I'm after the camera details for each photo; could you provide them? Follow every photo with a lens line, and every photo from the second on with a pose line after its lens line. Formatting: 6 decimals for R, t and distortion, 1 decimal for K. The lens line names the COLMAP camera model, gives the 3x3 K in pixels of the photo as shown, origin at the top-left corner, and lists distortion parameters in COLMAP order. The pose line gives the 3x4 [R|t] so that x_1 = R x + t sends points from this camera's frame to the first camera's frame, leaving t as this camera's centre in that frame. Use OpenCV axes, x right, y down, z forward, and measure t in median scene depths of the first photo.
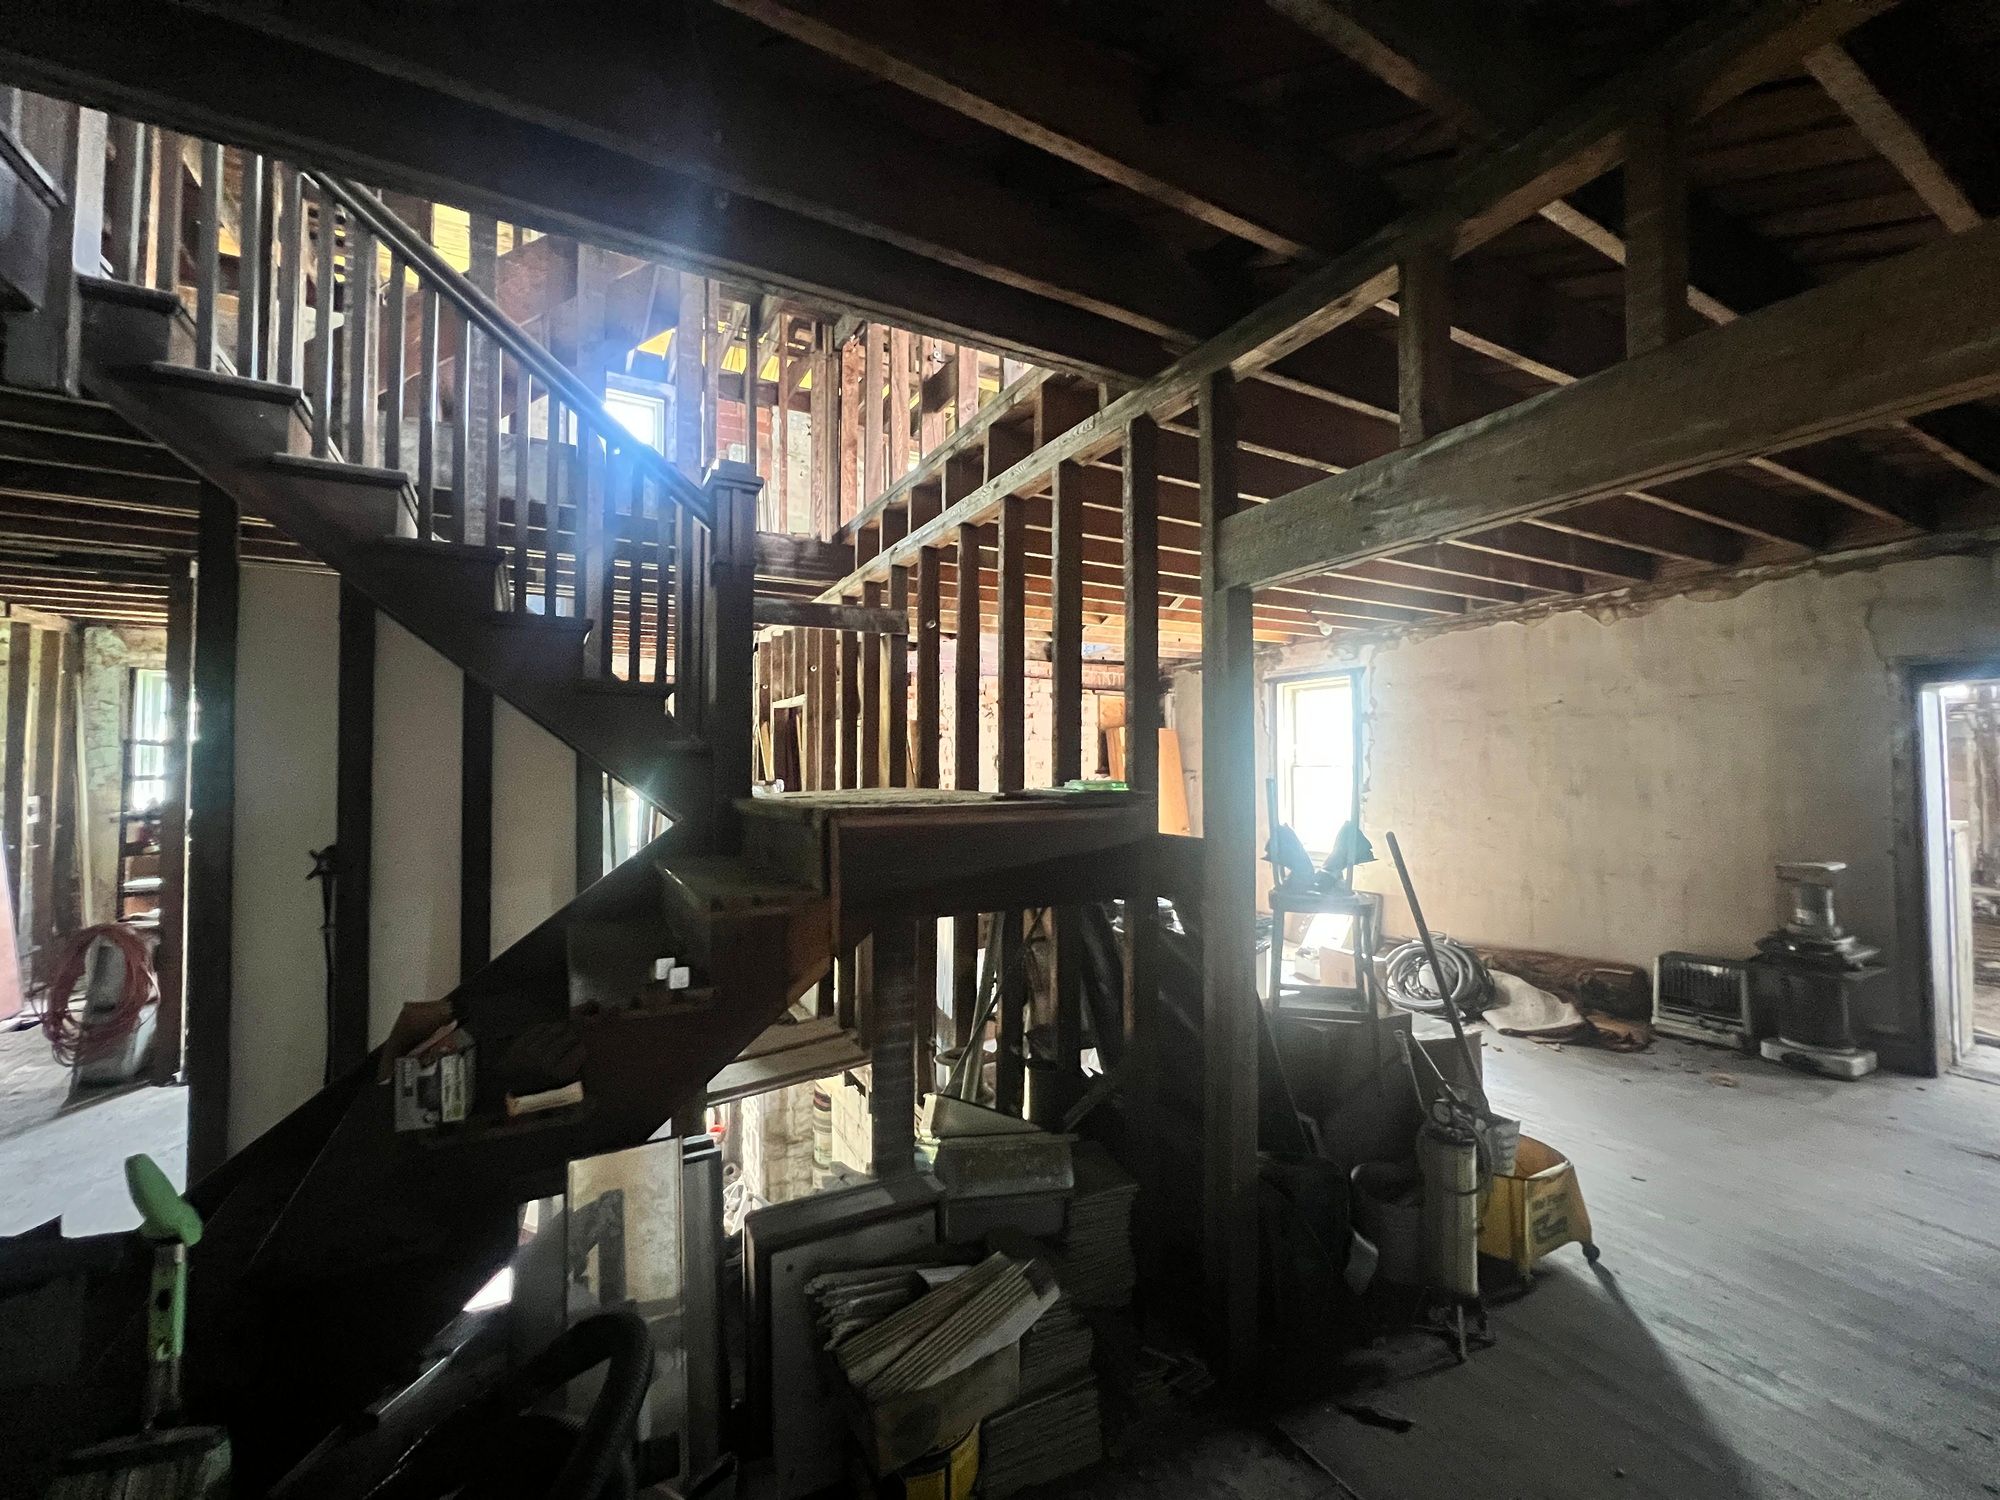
lens RADIAL K [[808.0, 0, 995.4], [0, 808.0, 744.4], [0, 0, 1]] dist [-0.000907, -0.000002]
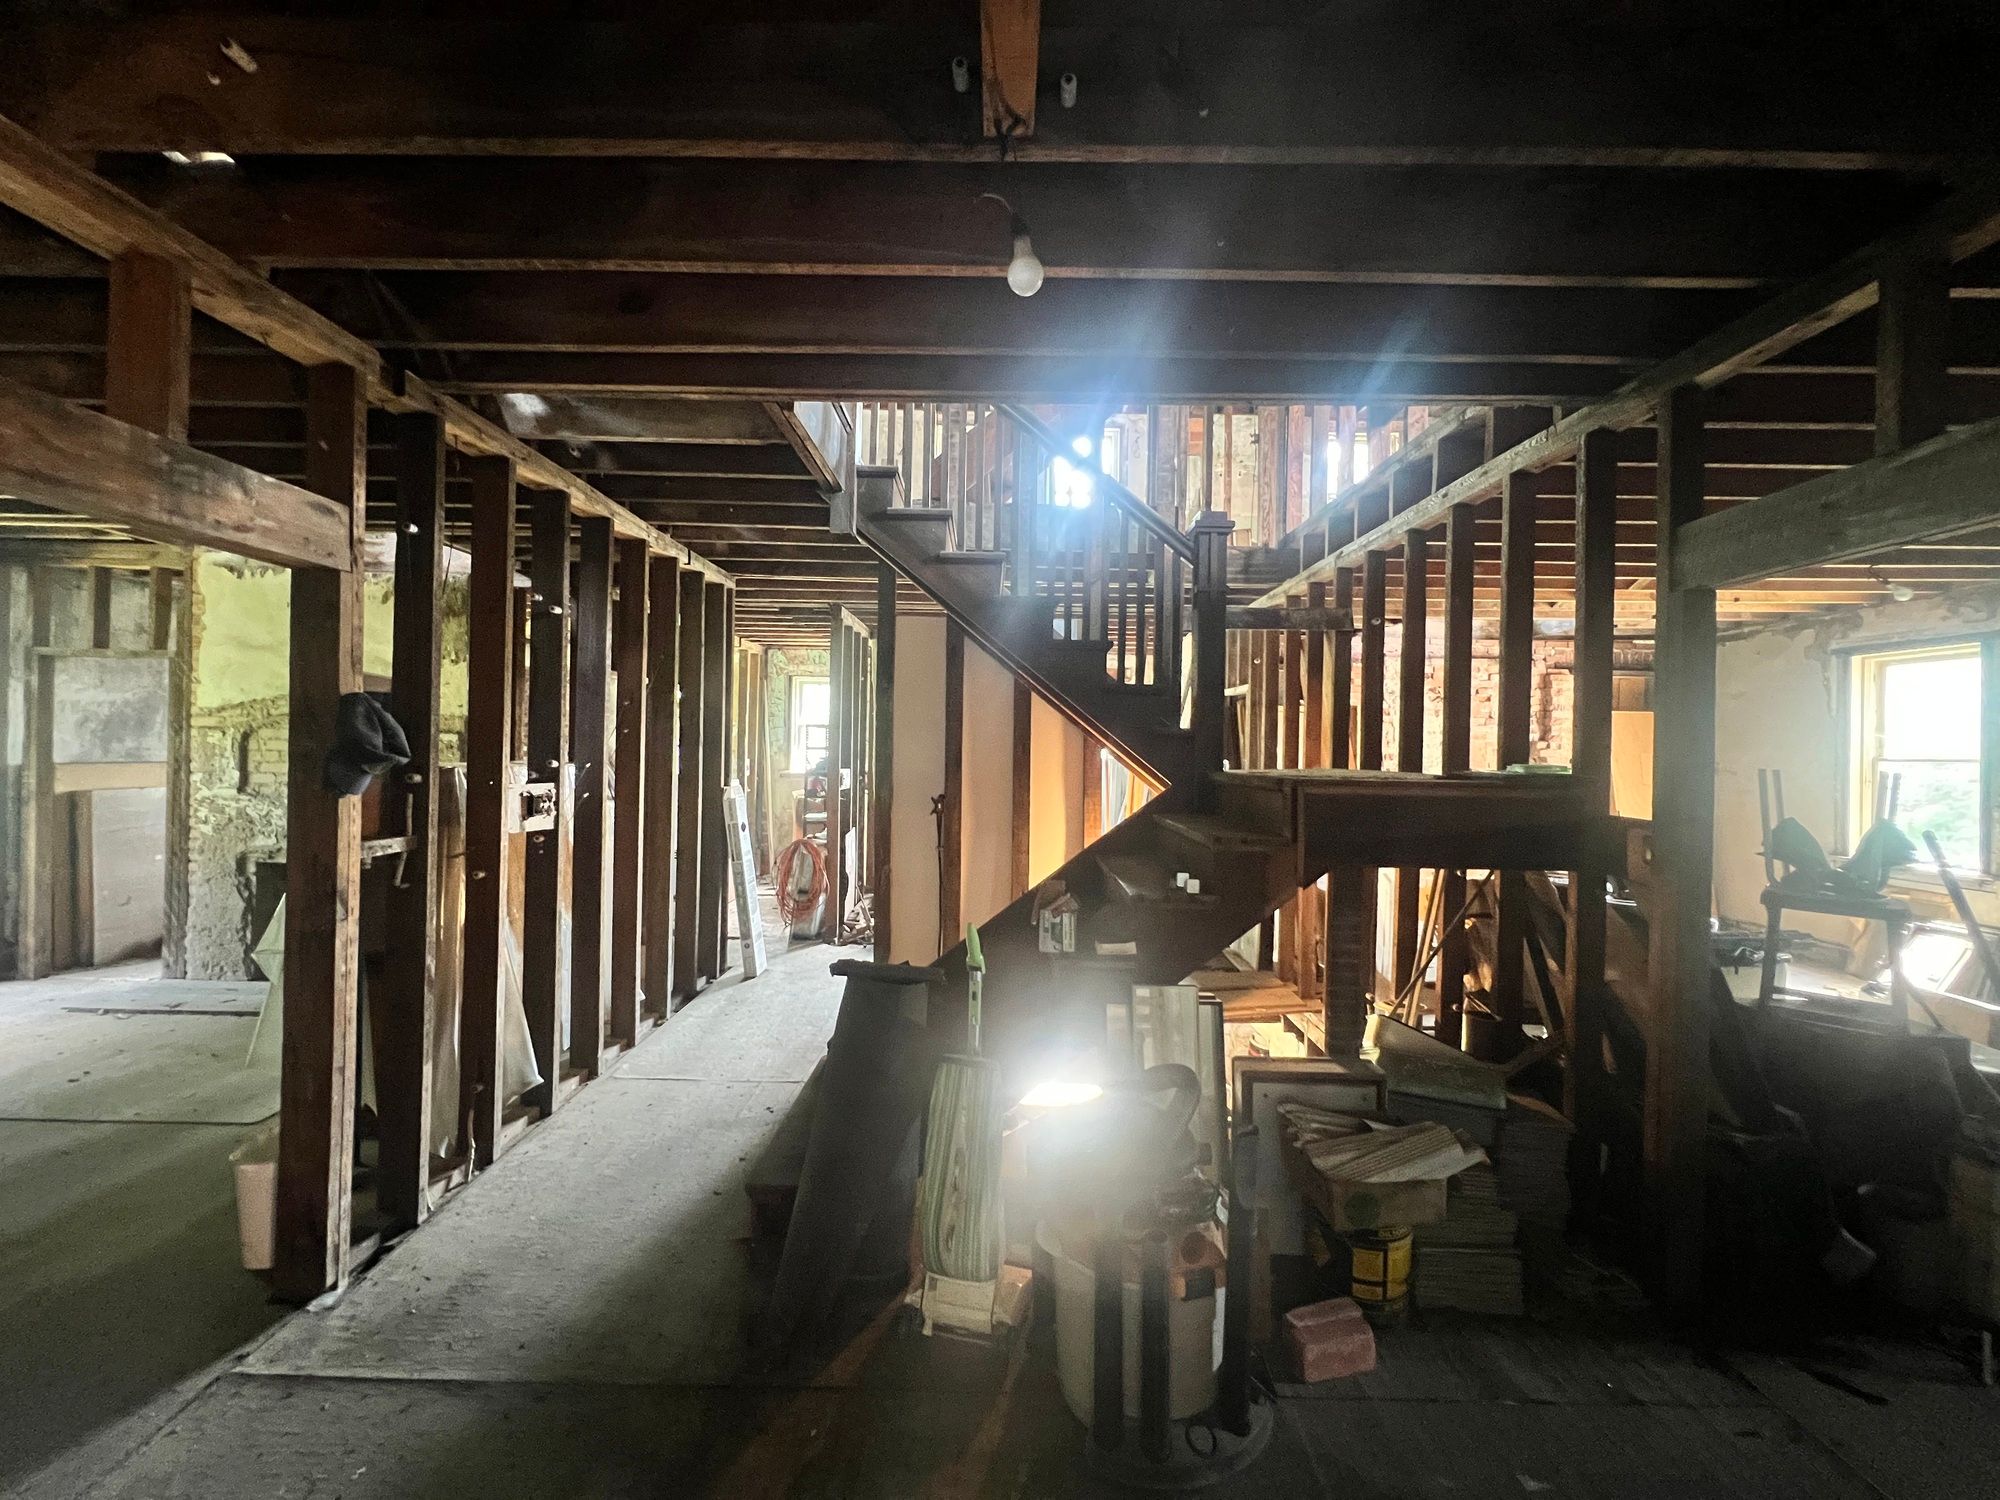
lens RADIAL K [[808.0, 0, 994.5], [0, 808.0, 744.4], [0, 0, 1]] dist [-0.000907, -0.000002]
pose [[0.871668, 0.015634, -0.489847, 0.012409], [-0.004900, 0.999719, 0.023189, -0.005863], [0.490072, -0.017813, 0.871500, -0.307908]]
